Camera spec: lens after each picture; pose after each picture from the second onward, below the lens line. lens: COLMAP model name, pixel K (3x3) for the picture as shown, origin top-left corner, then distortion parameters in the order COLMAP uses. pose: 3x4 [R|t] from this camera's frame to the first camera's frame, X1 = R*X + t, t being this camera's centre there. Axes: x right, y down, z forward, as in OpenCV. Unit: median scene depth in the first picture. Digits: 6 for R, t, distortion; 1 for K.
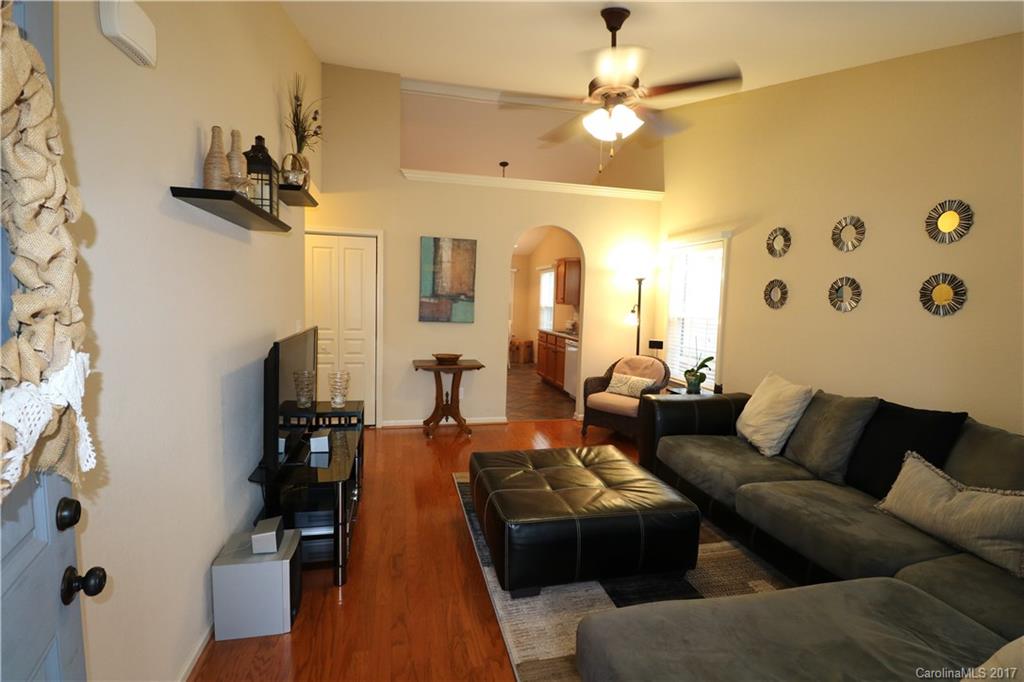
lens RADIAL K [[474.0, 0, 510.5], [0, 474.0, 340.8], [0, 0, 1]] dist [0.000002, 0.000007]
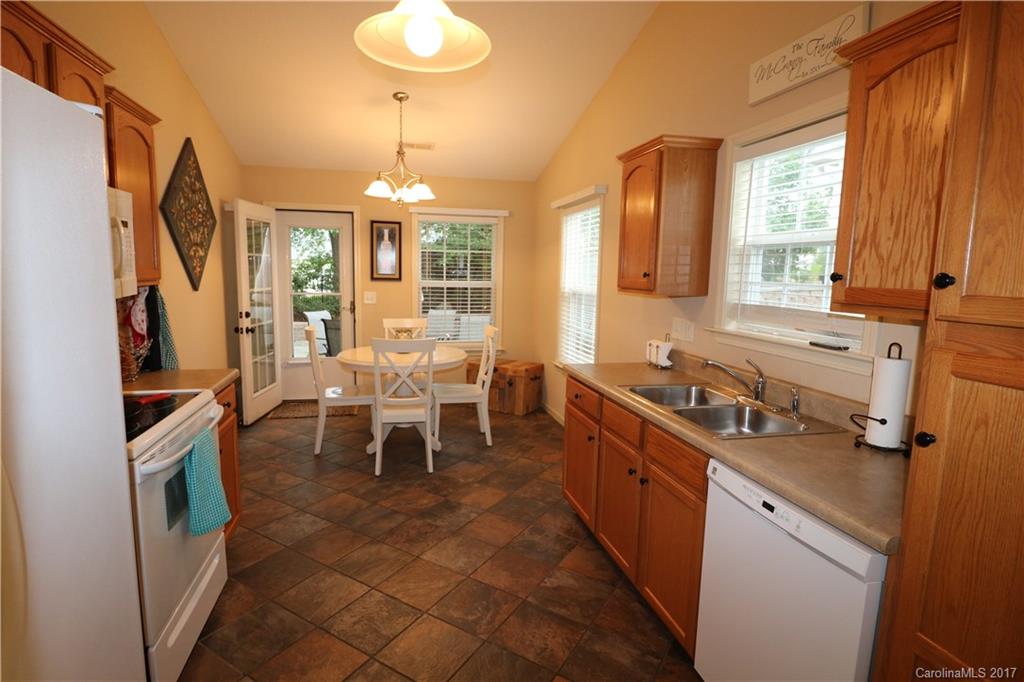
lens RADIAL K [[528.5, 0, 510.9], [0, 528.5, 340.2], [0, 0, 1]] dist [0.000697, 0.000037]
pose [[0.999967, -0.008112, -0.001040, 0.016123], [0.008150, 0.999041, 0.043021, -0.047356], [0.000690, -0.043028, 0.999074, 0.490812]]
